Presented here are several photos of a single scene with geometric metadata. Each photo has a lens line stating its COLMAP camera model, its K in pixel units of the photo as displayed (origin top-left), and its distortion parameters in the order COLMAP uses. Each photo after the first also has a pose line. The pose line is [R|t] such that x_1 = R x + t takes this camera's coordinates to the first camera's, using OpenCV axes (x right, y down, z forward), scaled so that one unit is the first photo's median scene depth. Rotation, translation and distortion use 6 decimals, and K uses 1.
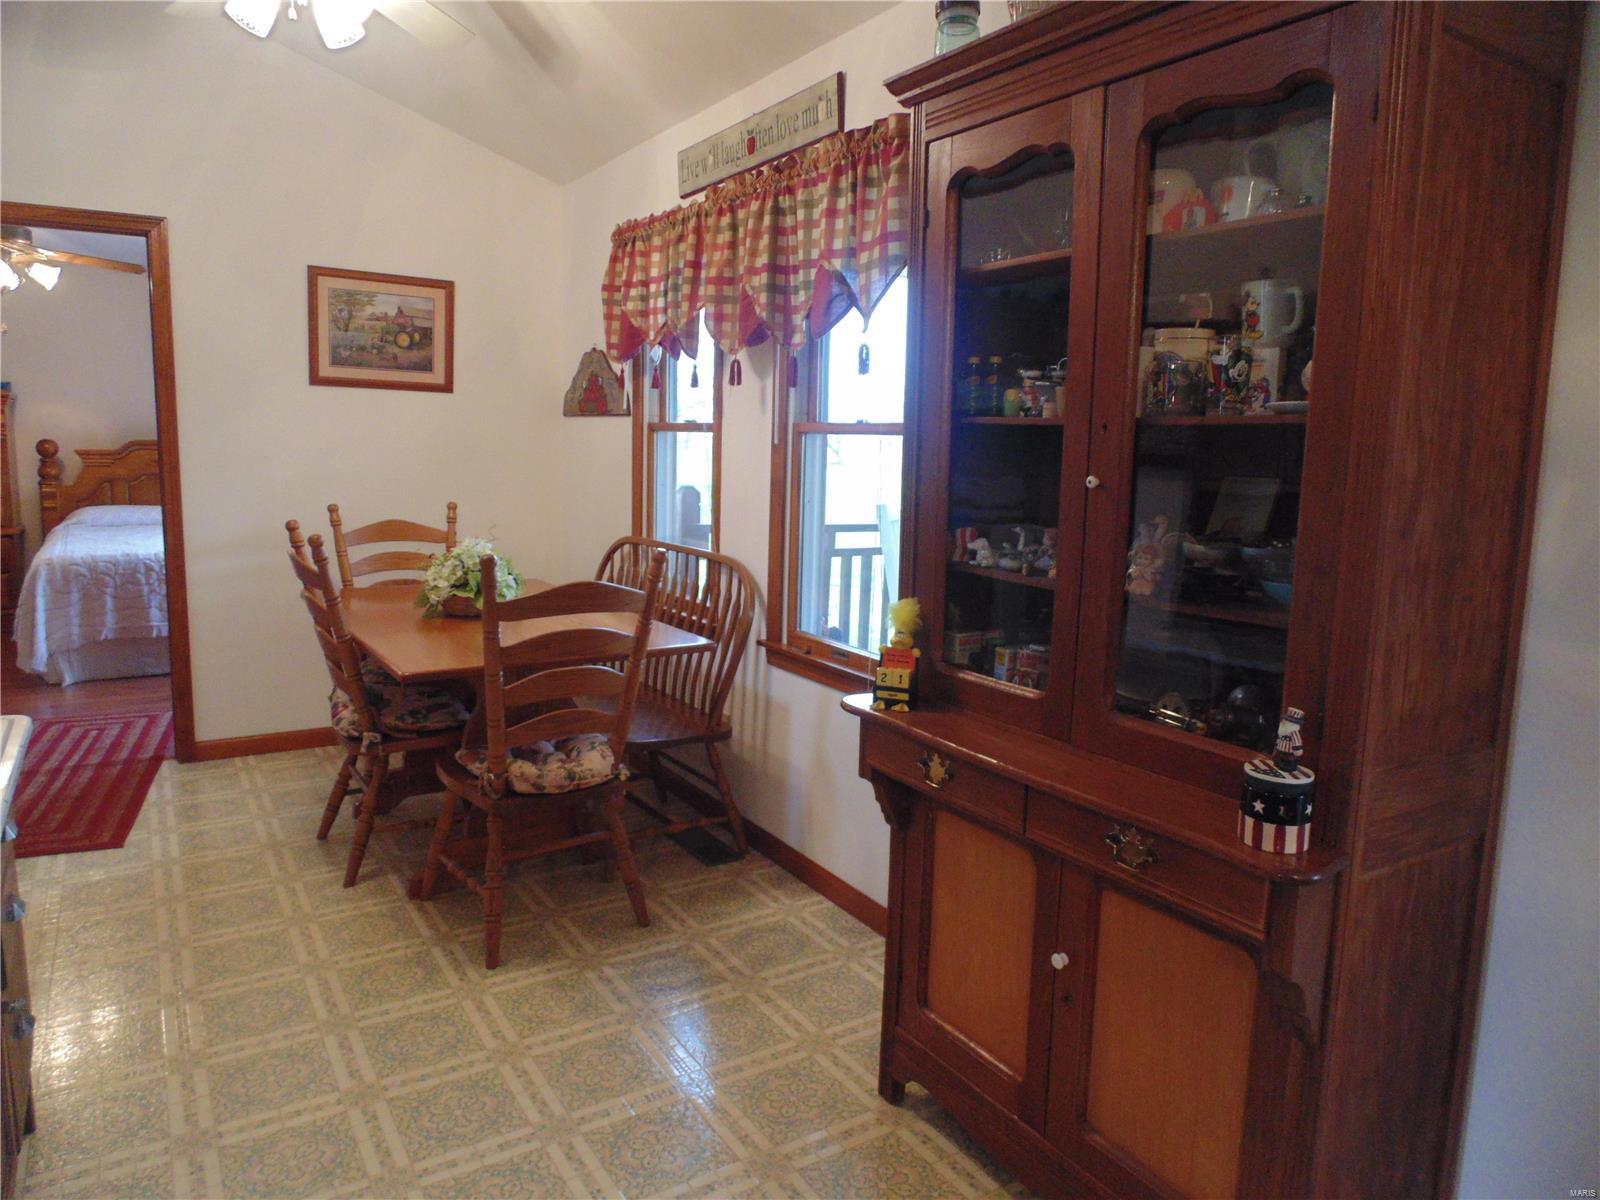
lens RADIAL K [[1053.1, 0, 806.8], [0, 1053.1, 591.9], [0, 0, 1]] dist [-0.020556, 0.003055]
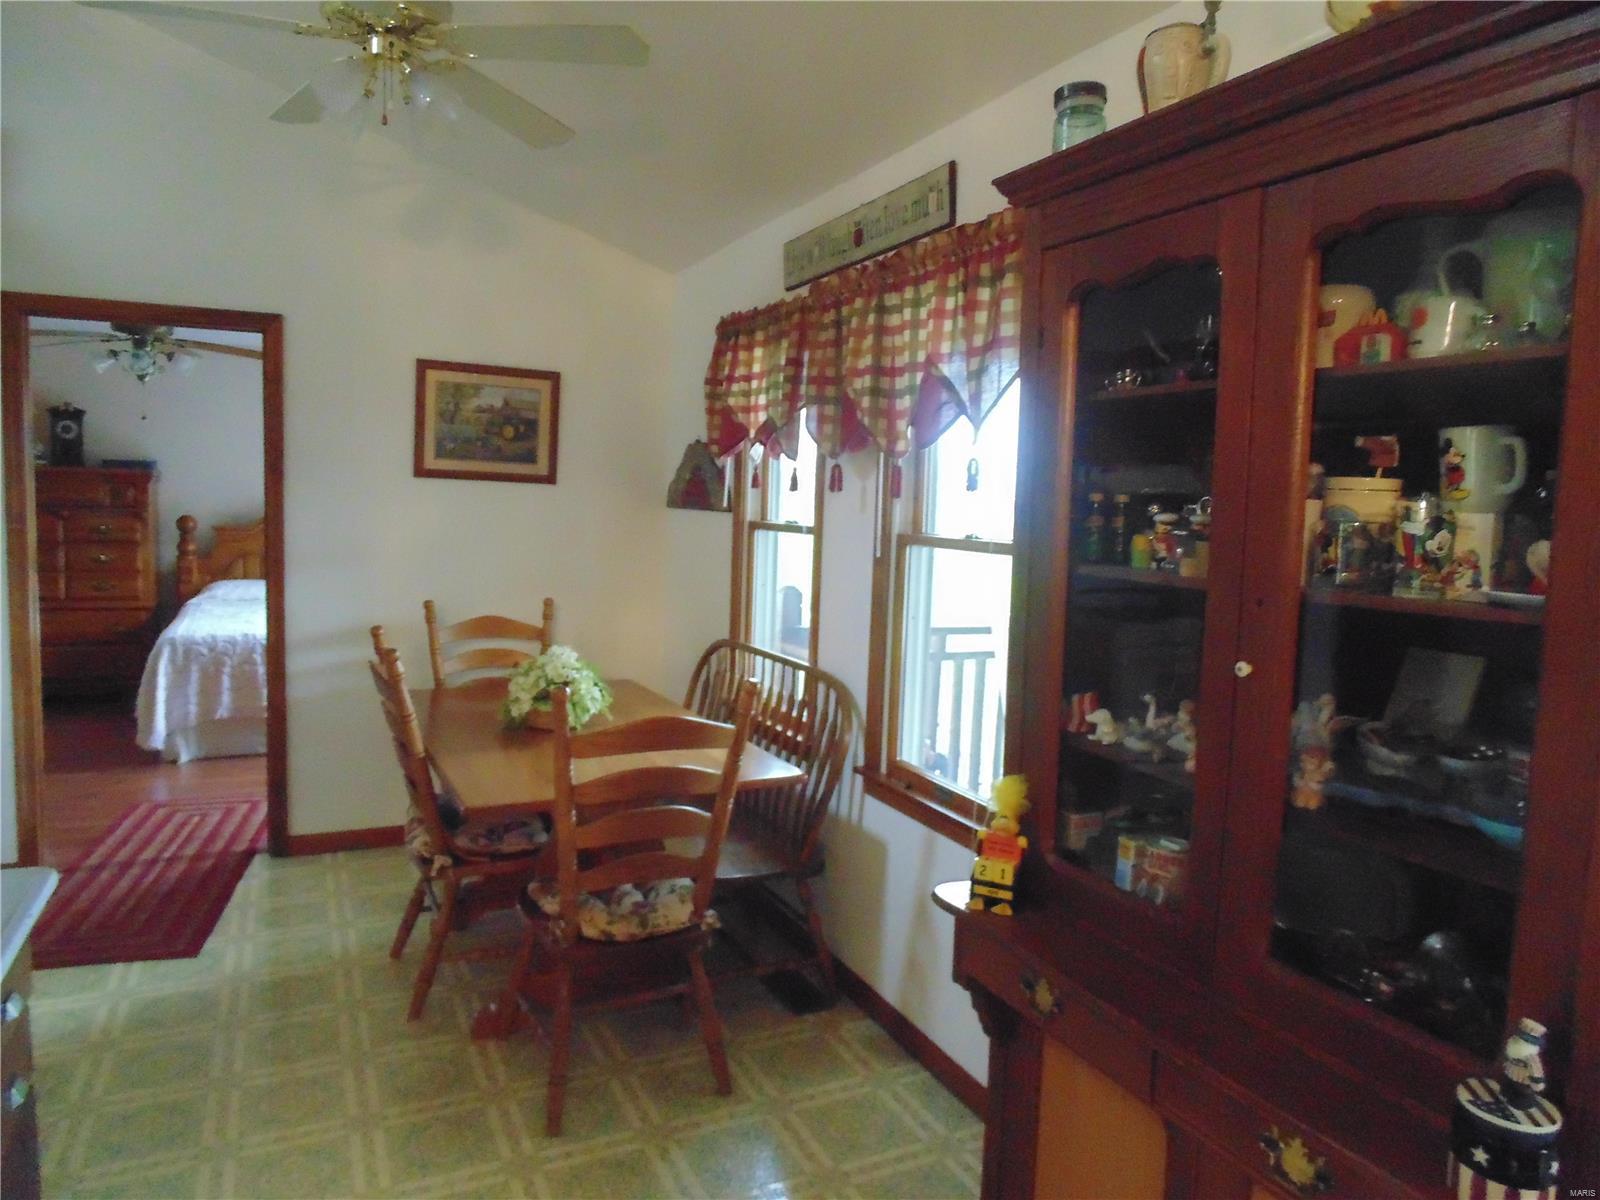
lens RADIAL K [[1053.1, 0, 811.5], [0, 1053.1, 596.8], [0, 0, 1]] dist [-0.020556, 0.003055]
pose [[0.993714, 0.017666, -0.110545, 0.014379], [-0.023673, 0.998300, -0.053268, -0.050647], [0.109416, 0.055550, 0.992443, 0.075717]]
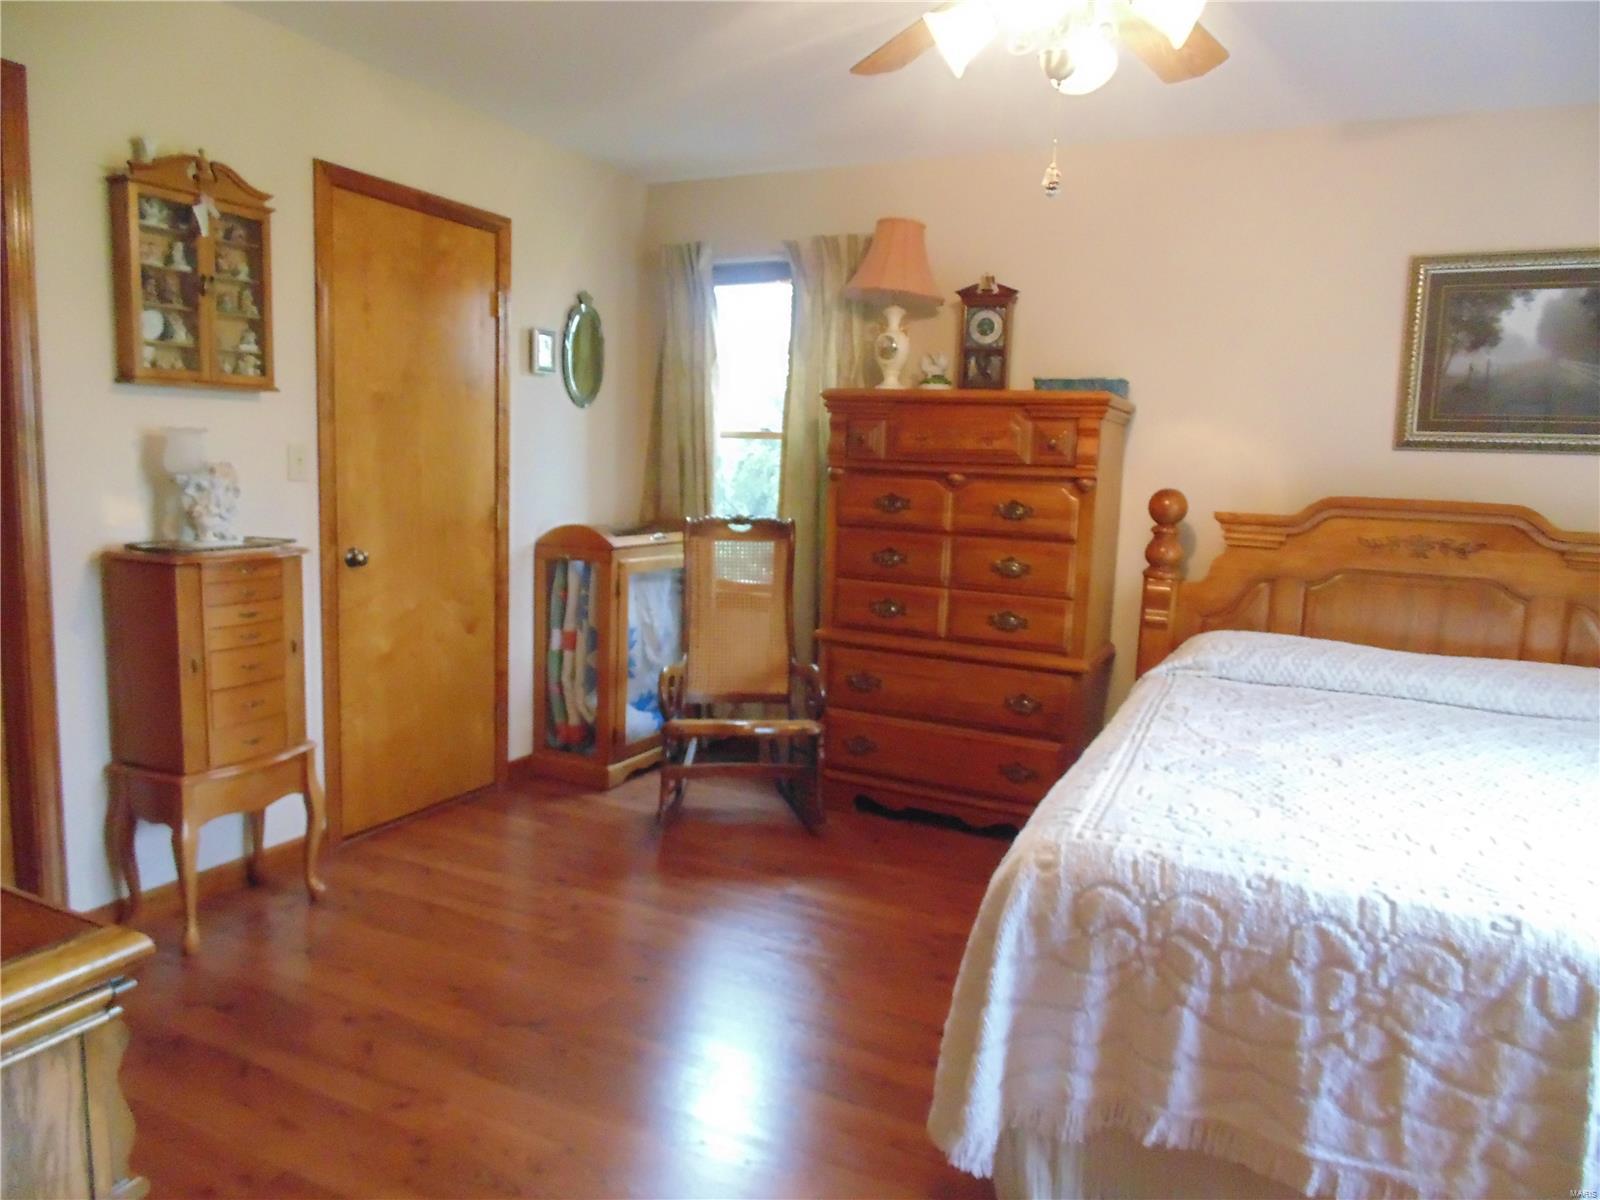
lens RADIAL K [[1053.1, 0, 805.4], [0, 1053.1, 591.6], [0, 0, 1]] dist [-0.020556, 0.003055]
pose [[0.526614, 0.099695, -0.844239, -0.779950], [-0.146812, 0.988844, 0.025194, -0.170084], [0.837332, 0.110677, 0.535375, 1.178257]]
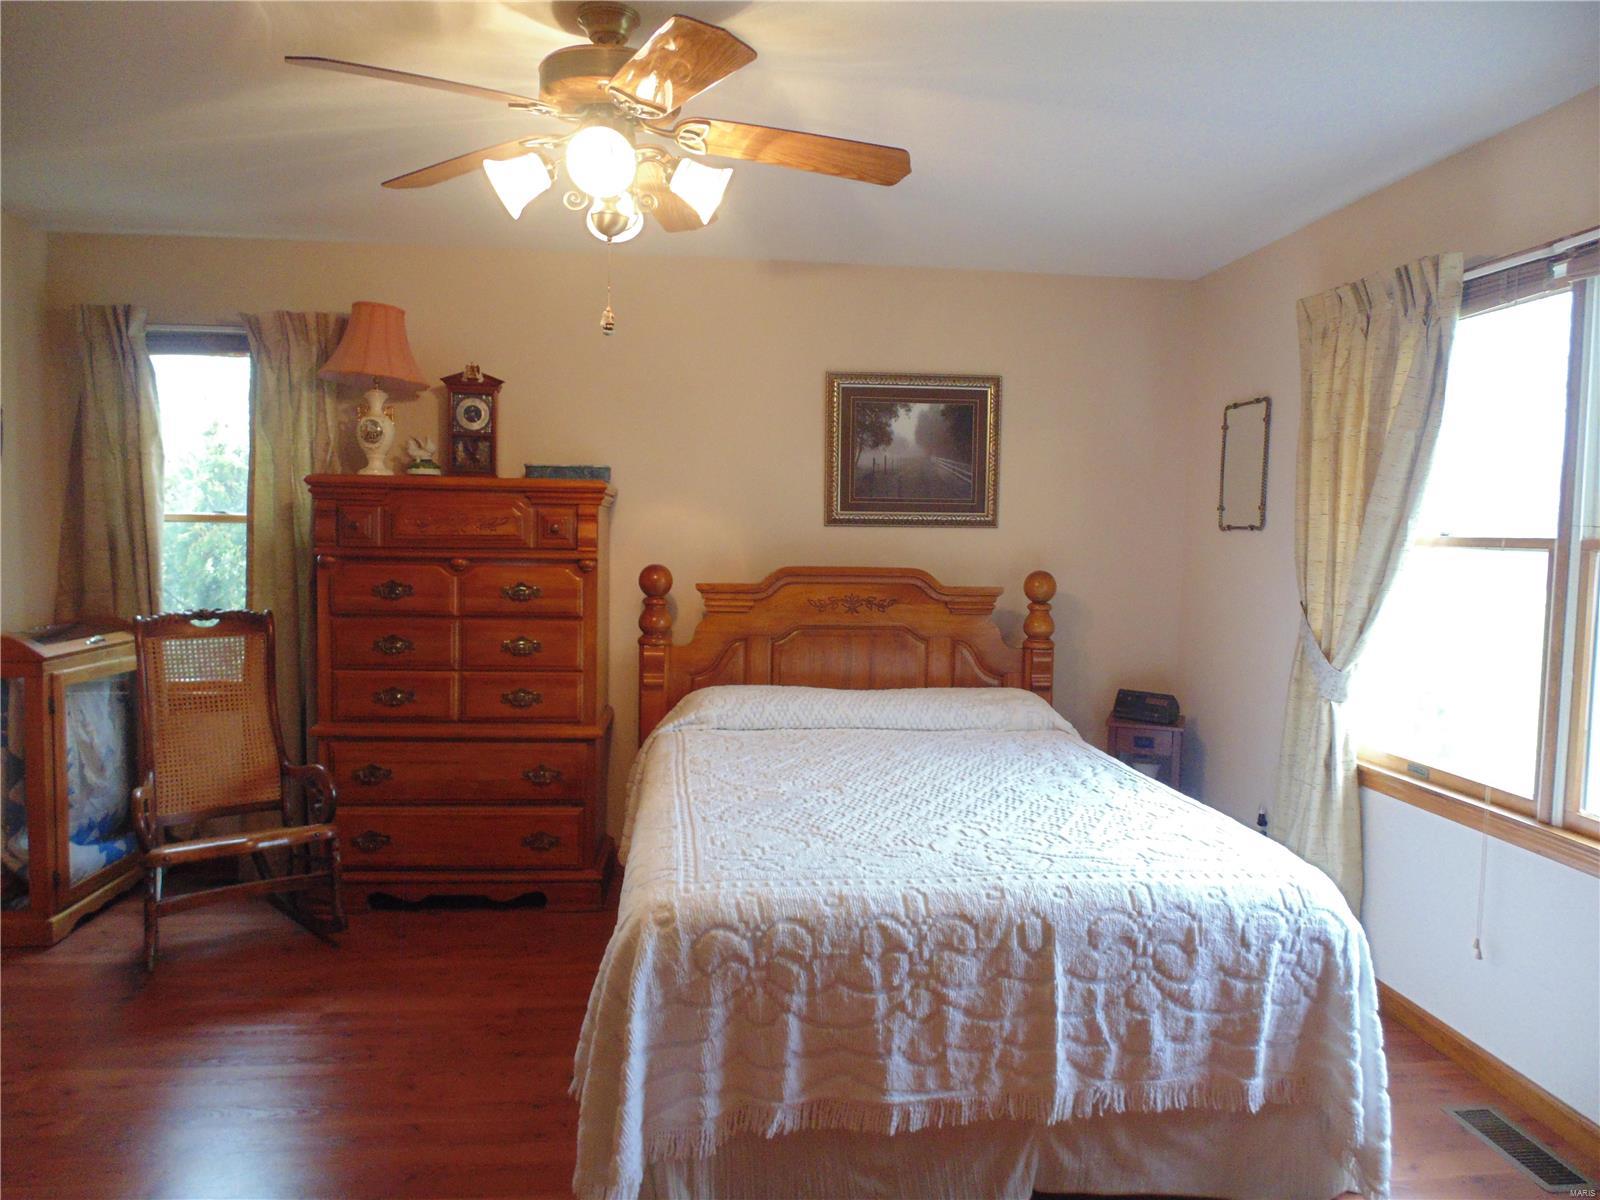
lens RADIAL K [[1053.1, 0, 799.1], [0, 1053.1, 596.8], [0, 0, 1]] dist [-0.020556, 0.003055]
pose [[0.893461, 0.019613, -0.448713, -0.810116], [-0.058955, 0.995523, -0.073875, -0.184710], [0.445255, 0.092459, 0.890617, 1.058537]]
